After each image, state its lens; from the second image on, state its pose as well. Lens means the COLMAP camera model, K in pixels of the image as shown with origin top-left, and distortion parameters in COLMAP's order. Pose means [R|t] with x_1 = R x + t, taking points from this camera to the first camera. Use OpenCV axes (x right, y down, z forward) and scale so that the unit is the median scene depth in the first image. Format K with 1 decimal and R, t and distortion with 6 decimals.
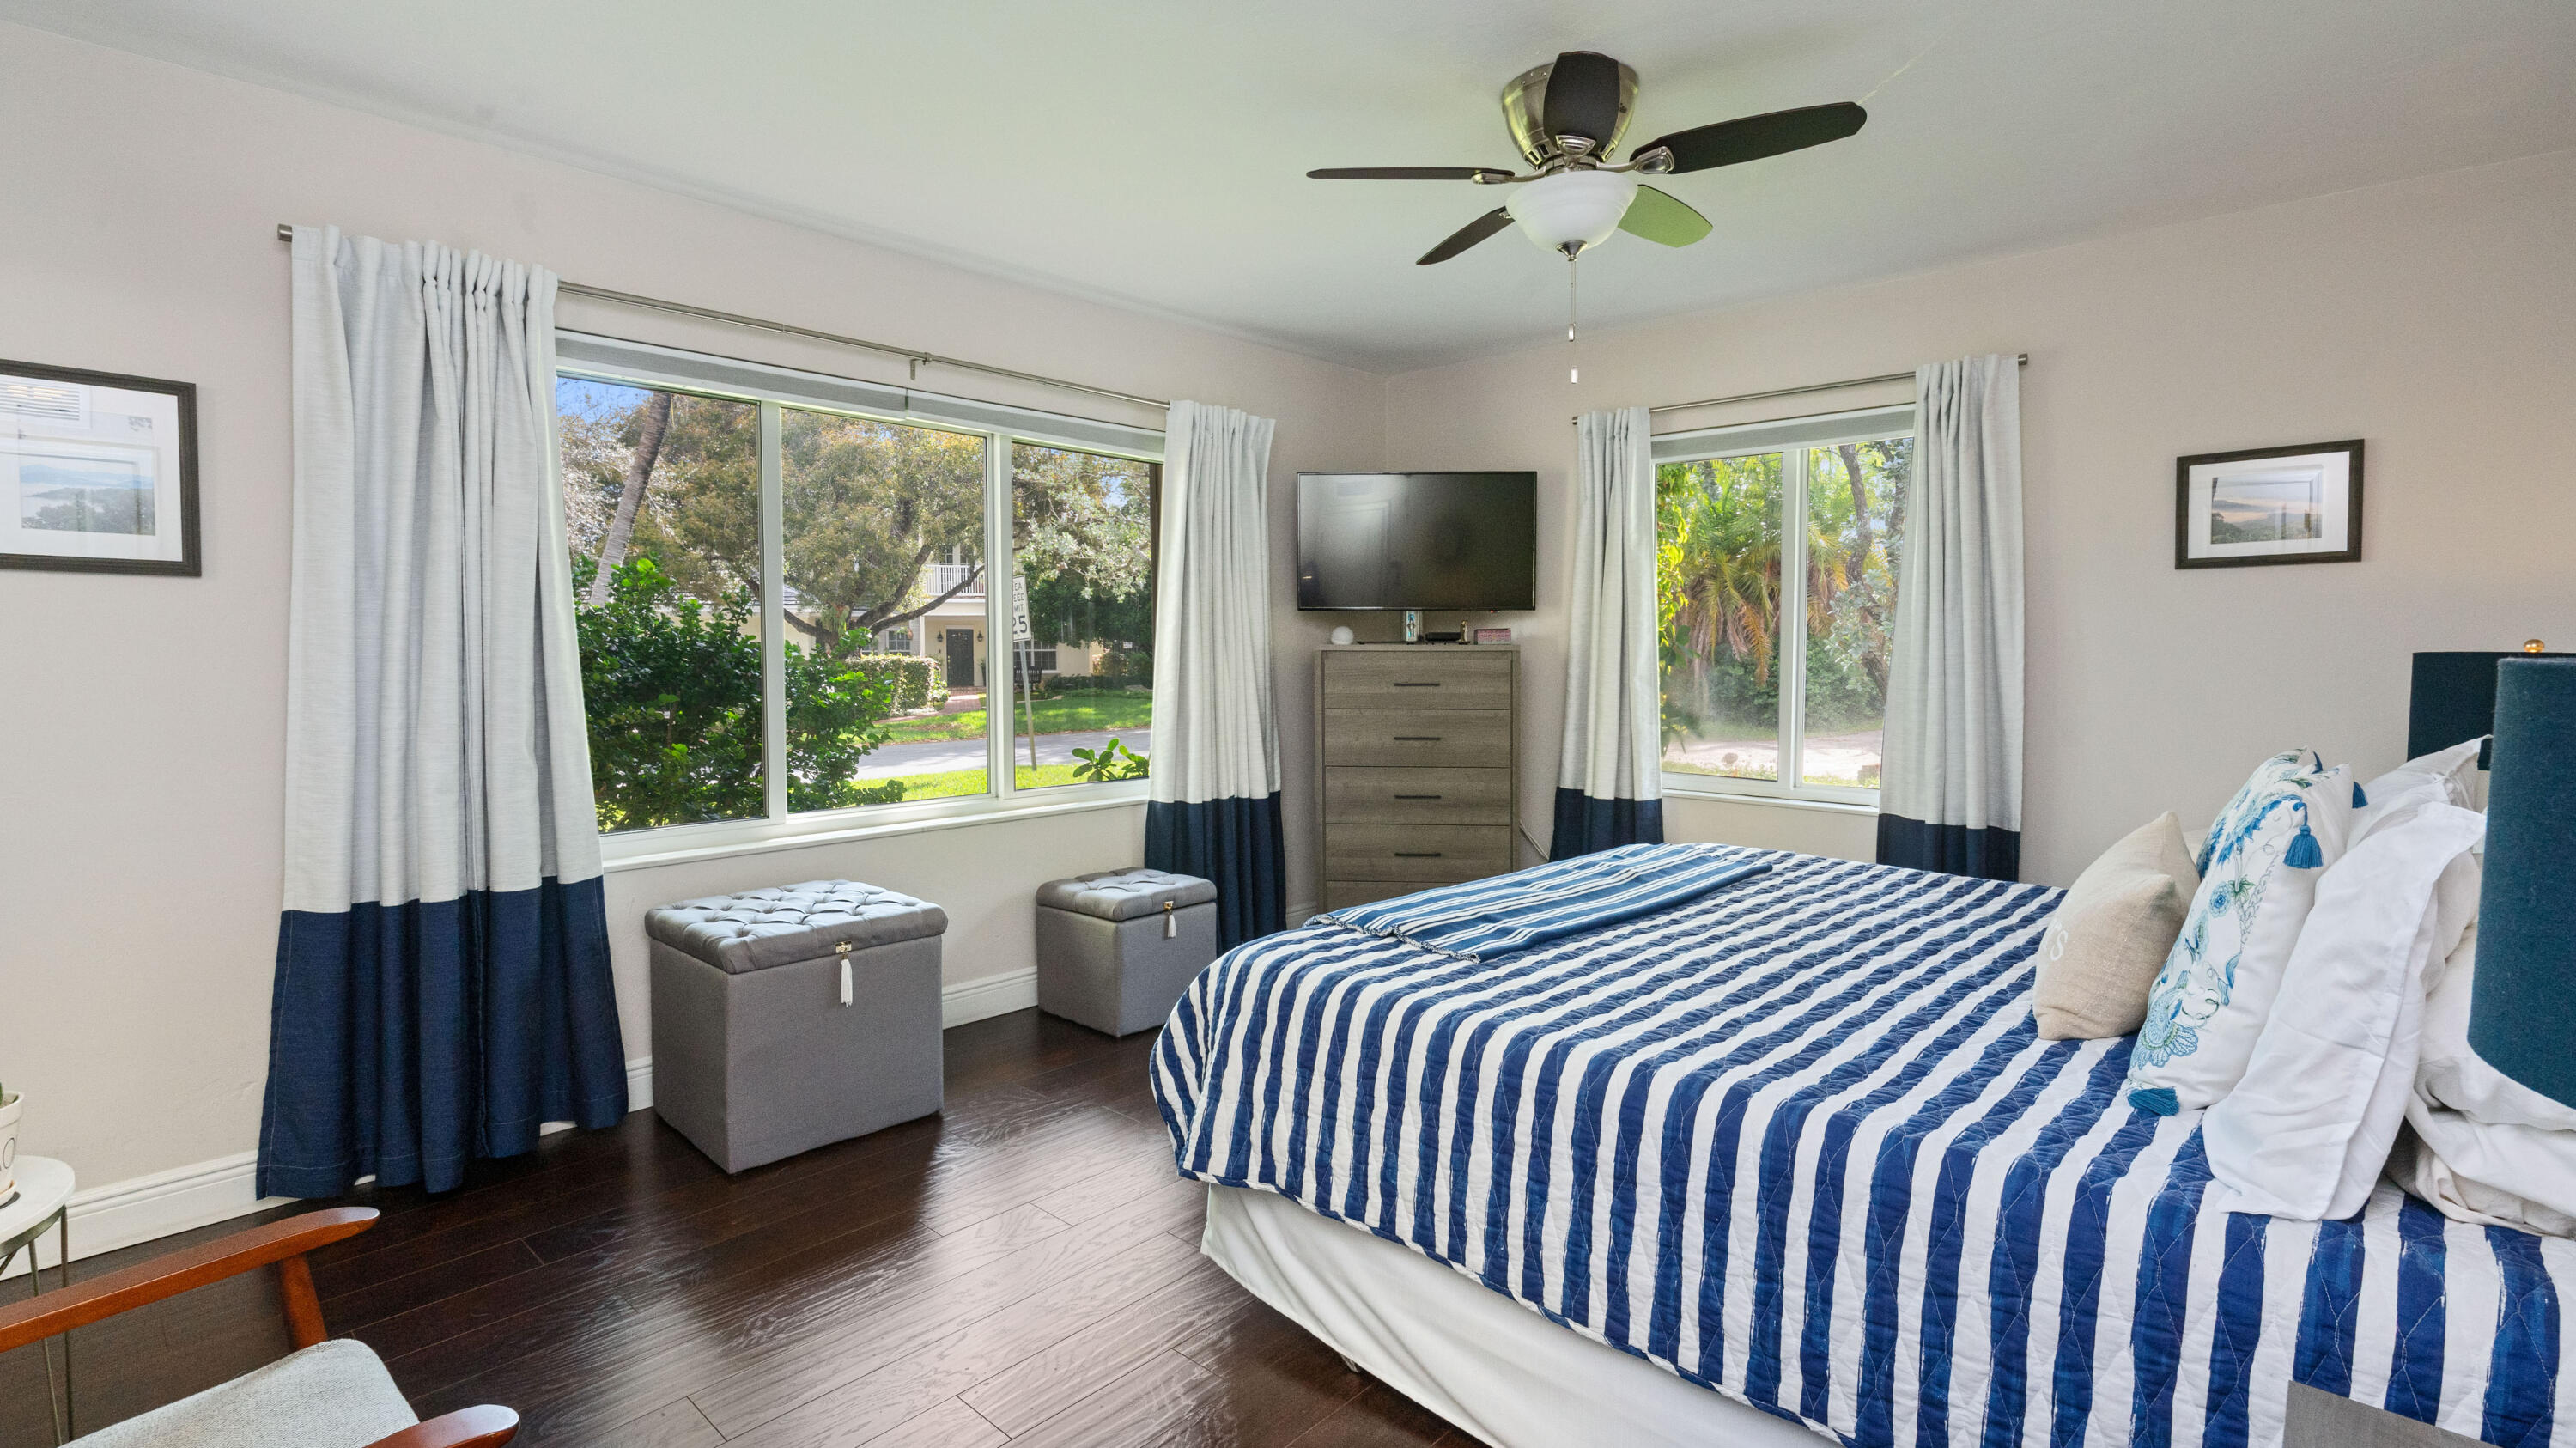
lens RADIAL K [[1221.6, 0, 1286.0], [0, 1221.6, 726.9], [0, 0, 1]] dist [-0.003485, 0.004446]
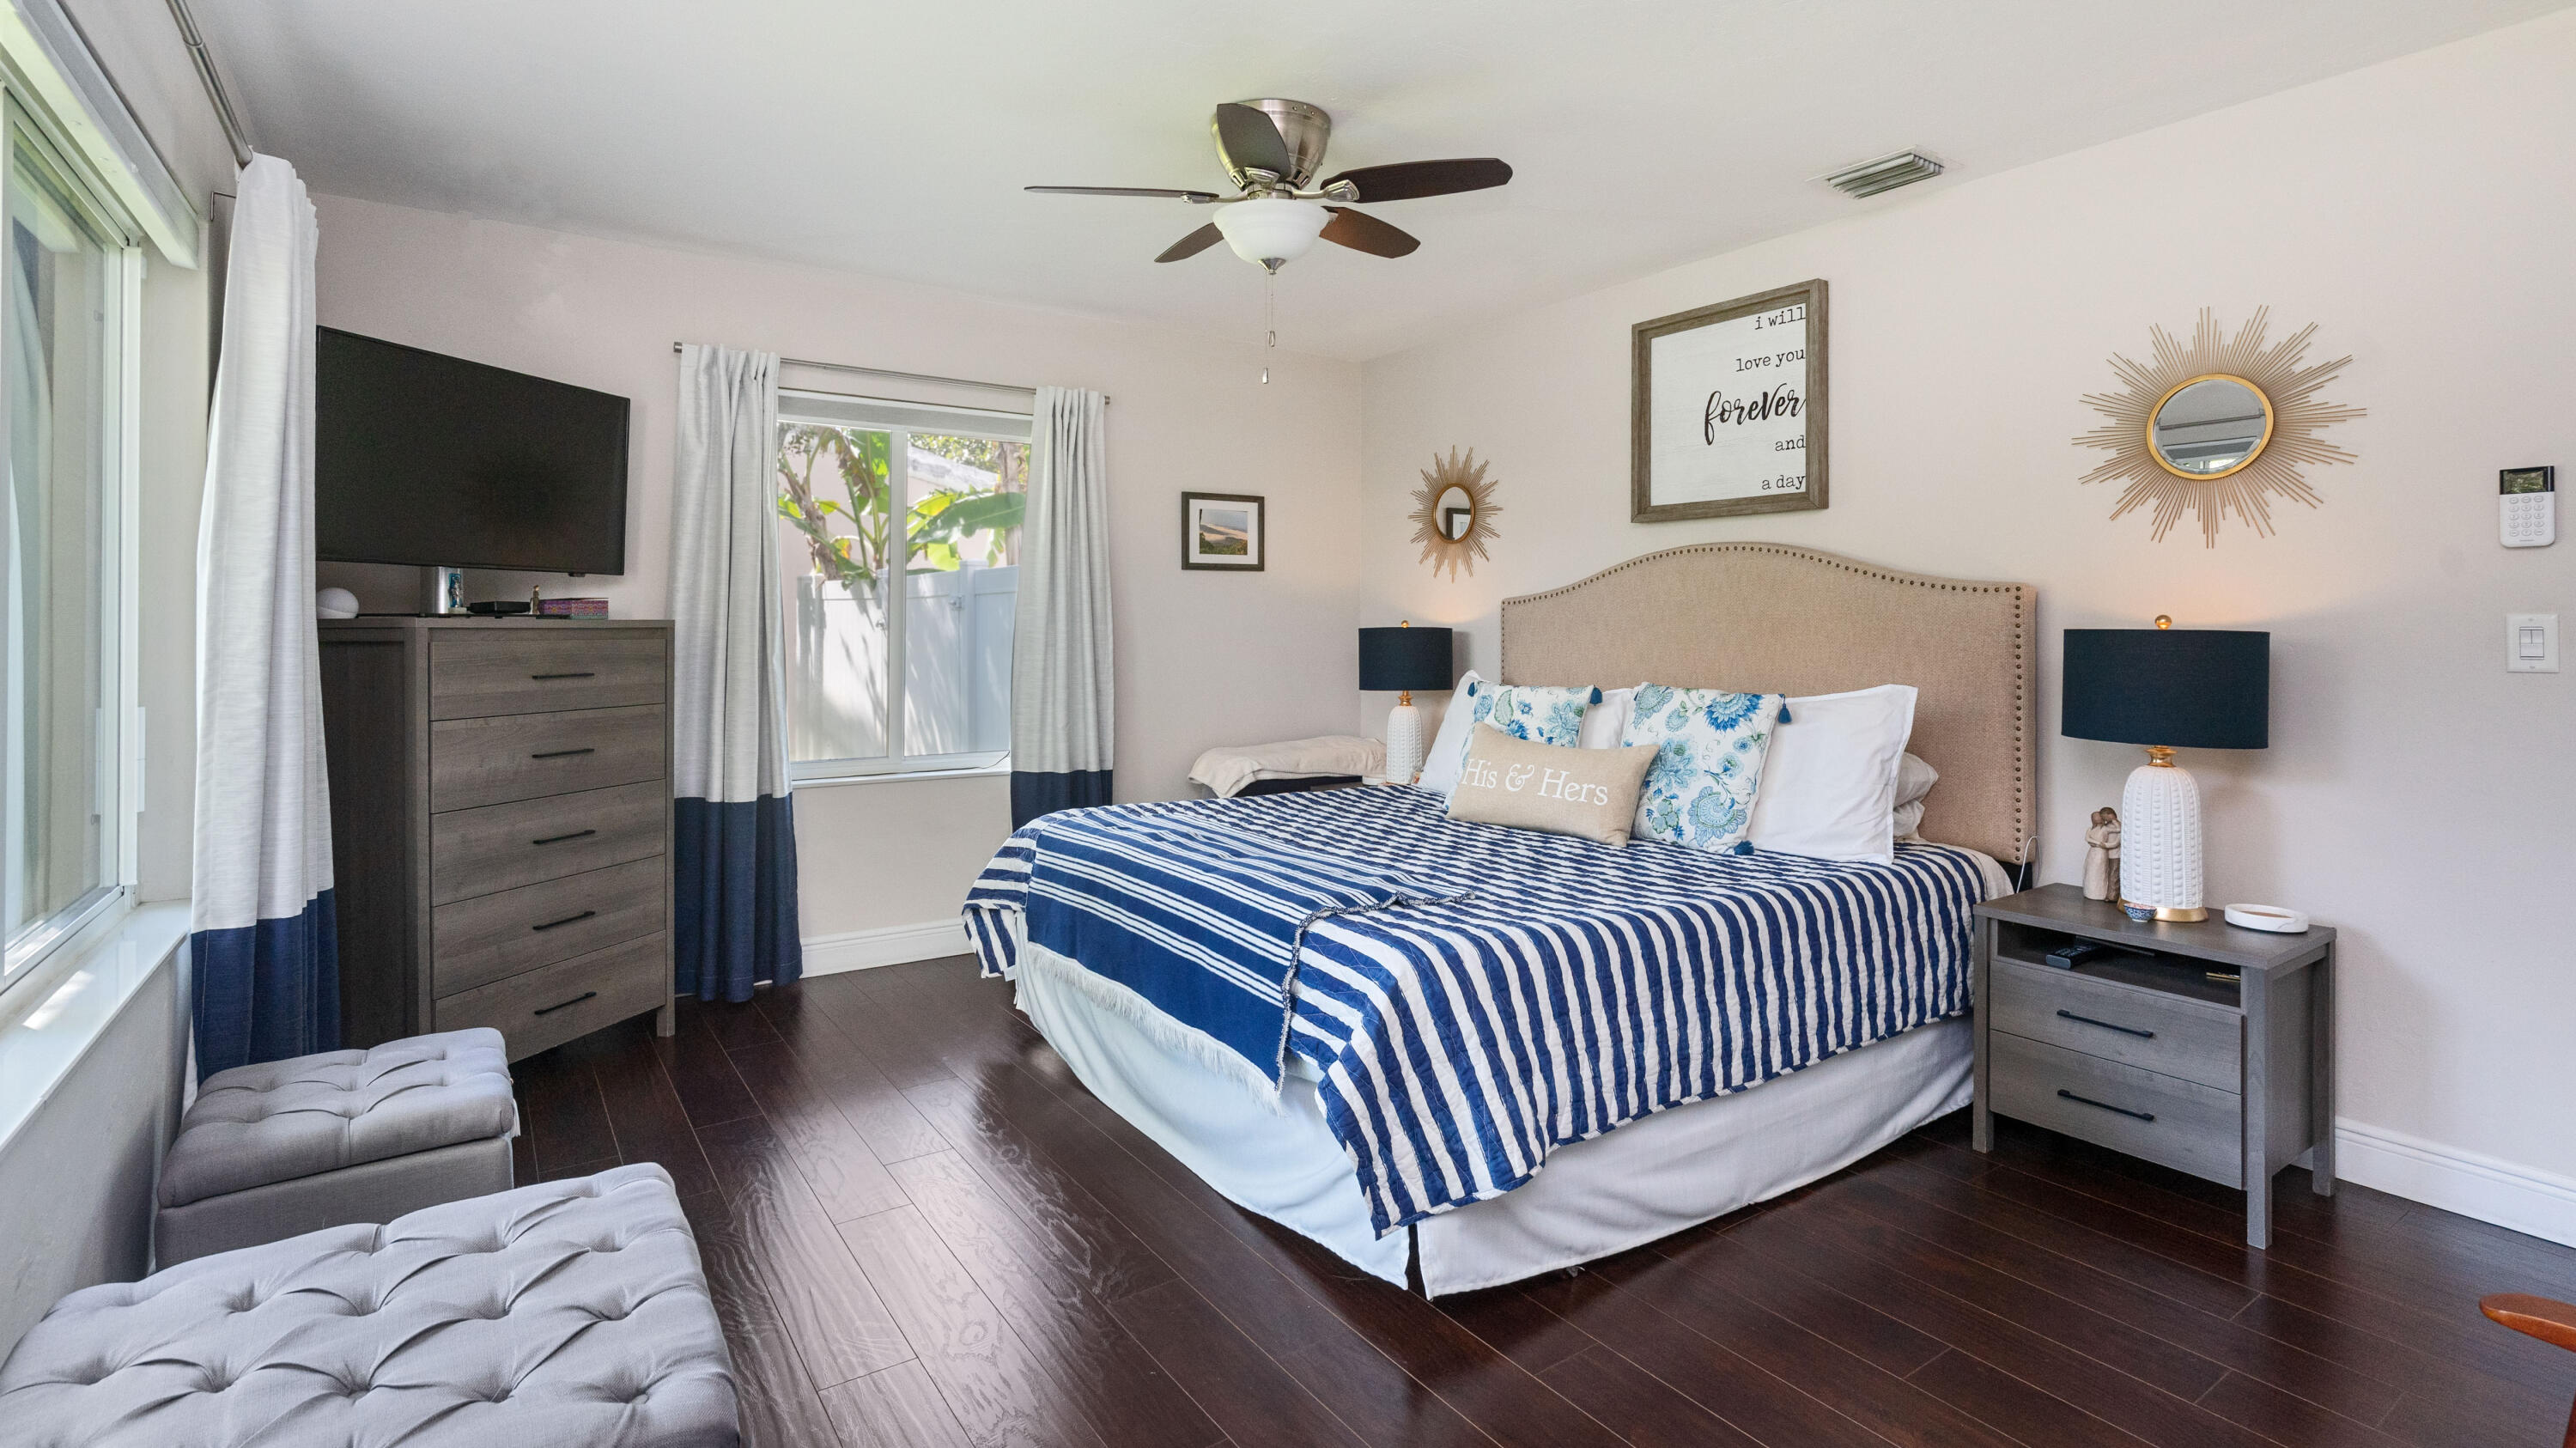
lens RADIAL K [[1221.6, 0, 1287.9], [0, 1221.6, 620.0], [0, 0, 1]] dist [-0.003485, 0.004446]
pose [[0.203374, 0.004162, 0.979092, -0.608379], [0.061961, 0.997932, -0.017113, -0.035921], [-0.977139, 0.064146, 0.202695, 0.557946]]
